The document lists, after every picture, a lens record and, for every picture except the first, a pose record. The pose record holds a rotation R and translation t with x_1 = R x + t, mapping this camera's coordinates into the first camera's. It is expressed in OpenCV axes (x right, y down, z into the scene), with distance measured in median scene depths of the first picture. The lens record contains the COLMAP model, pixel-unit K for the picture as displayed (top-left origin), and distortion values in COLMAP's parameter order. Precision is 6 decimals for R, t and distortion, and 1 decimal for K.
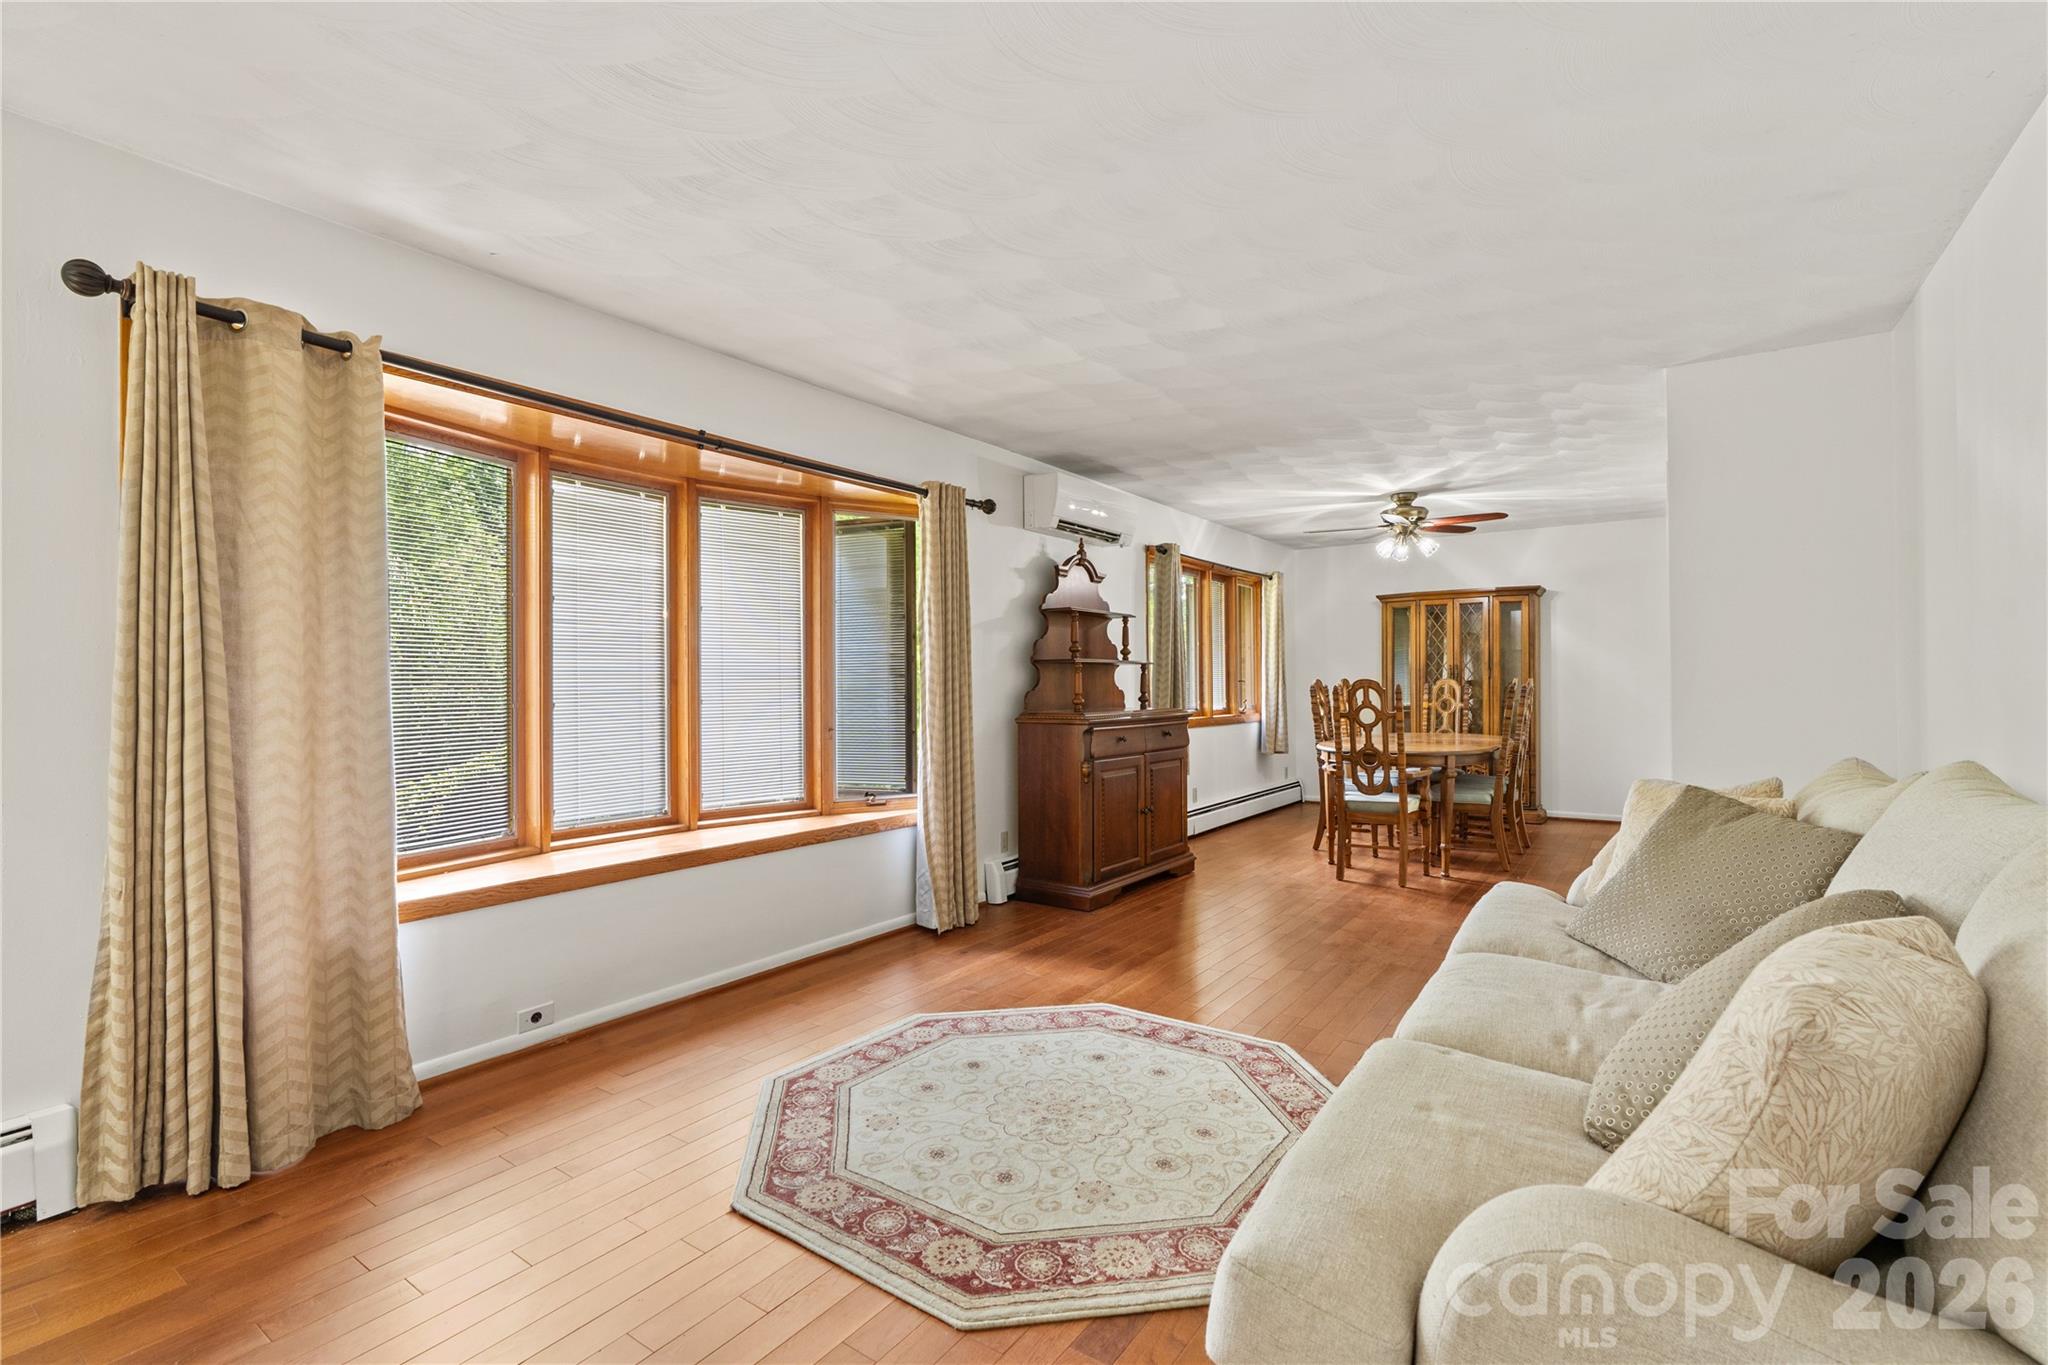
lens RADIAL K [[931.8, 0, 1020.7], [0, 931.8, 687.8], [0, 0, 1]] dist [-0.009756, 0.001786]
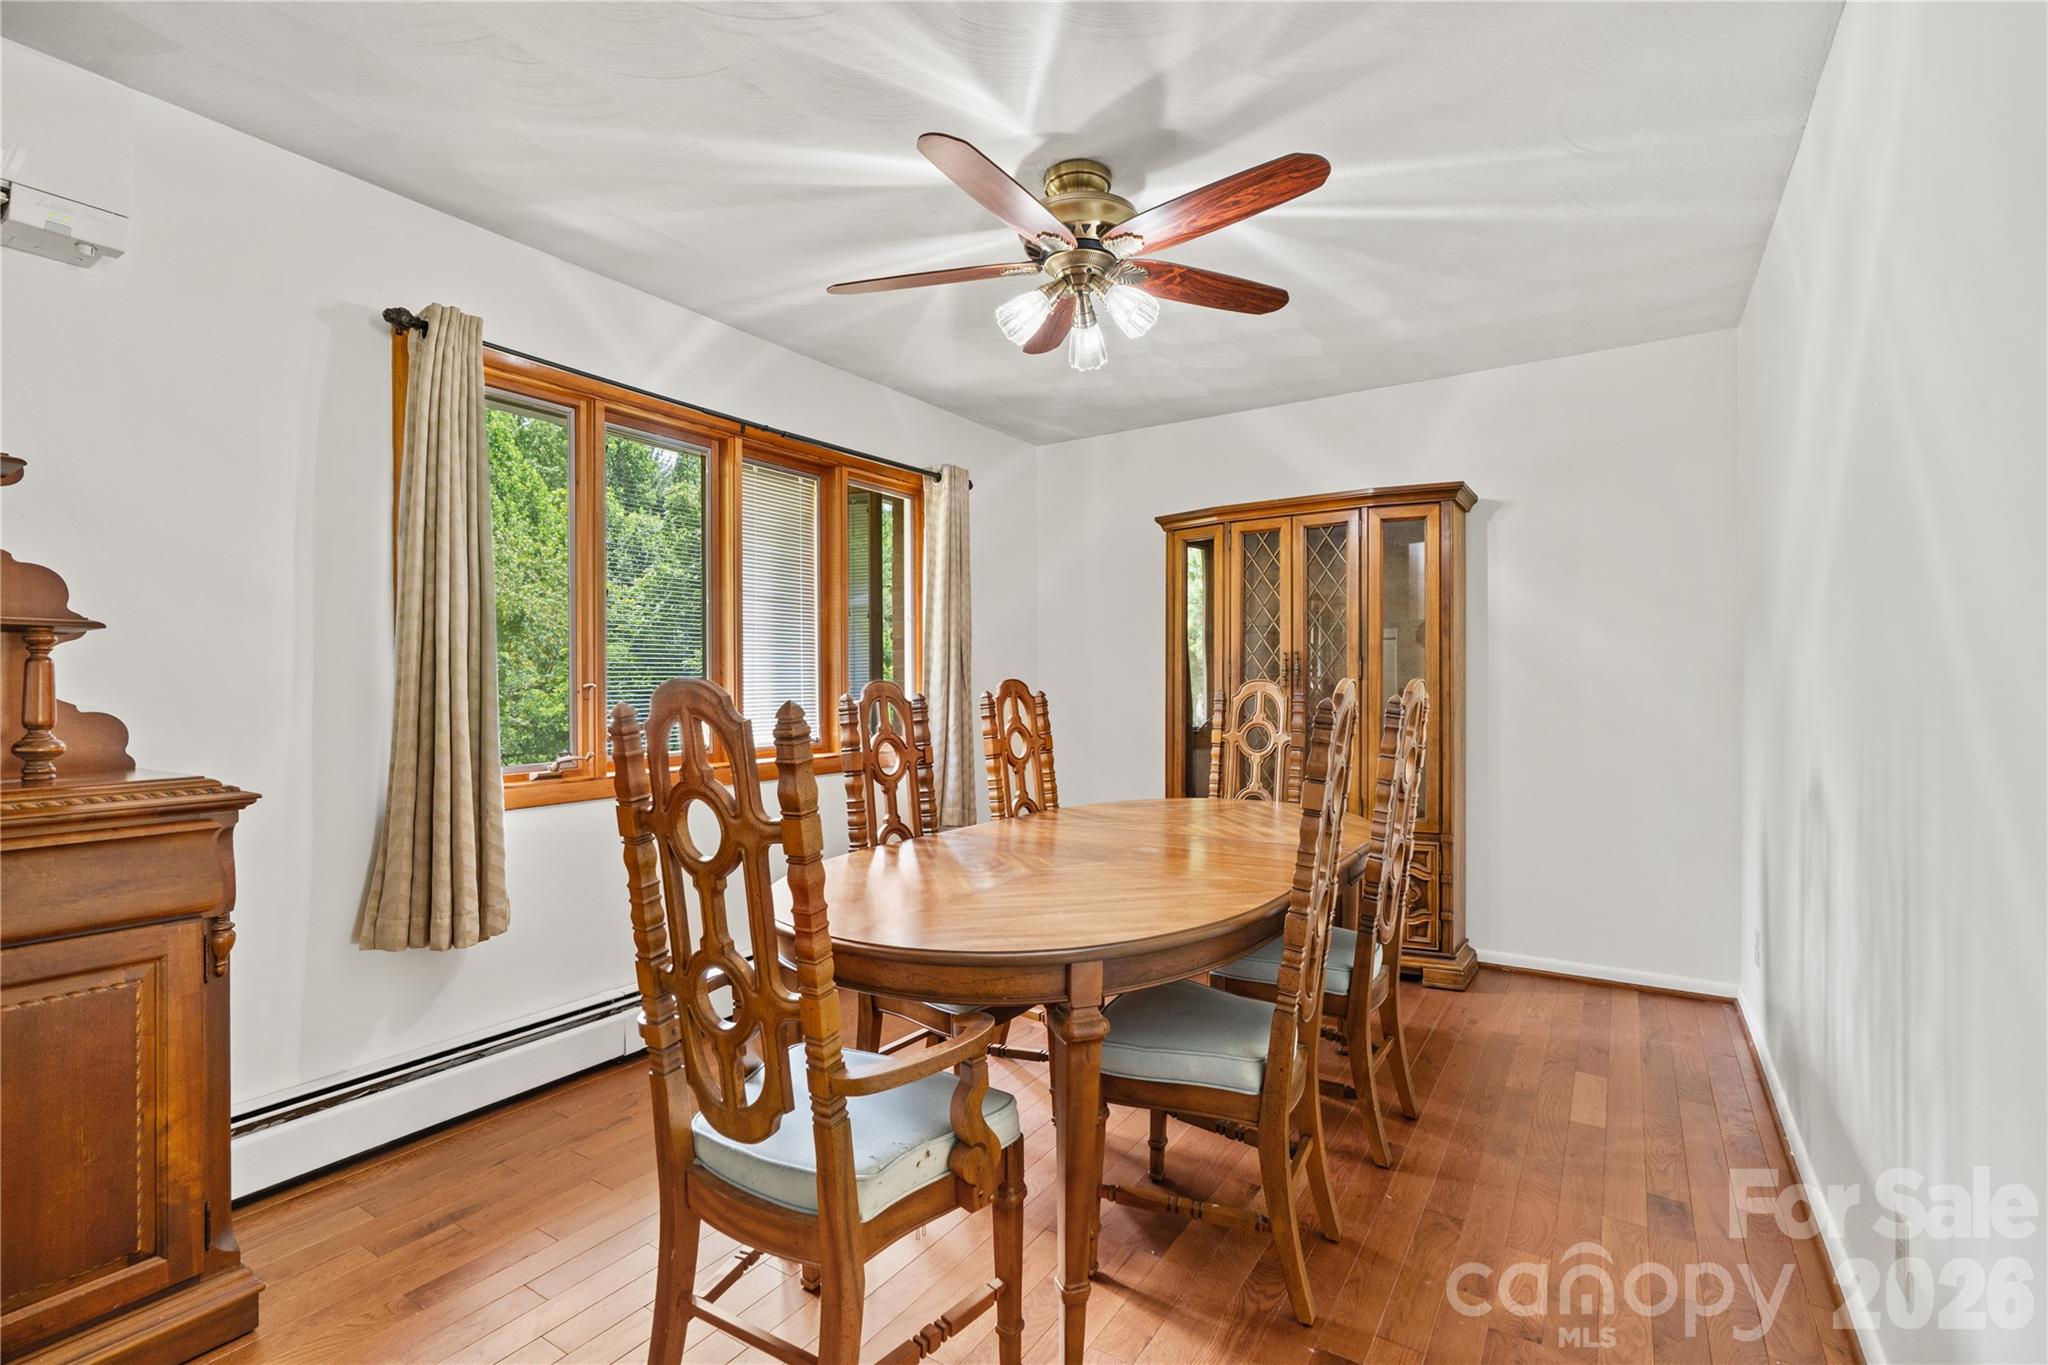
lens RADIAL K [[931.8, 0, 1029.2], [0, 931.8, 677.7], [0, 0, 1]] dist [-0.009756, 0.001786]
pose [[0.999972, 0.004238, 0.006180, 0.337364], [-0.004234, 0.999991, -0.000589, -0.010380], [-0.006183, 0.000563, 0.999981, 0.532093]]
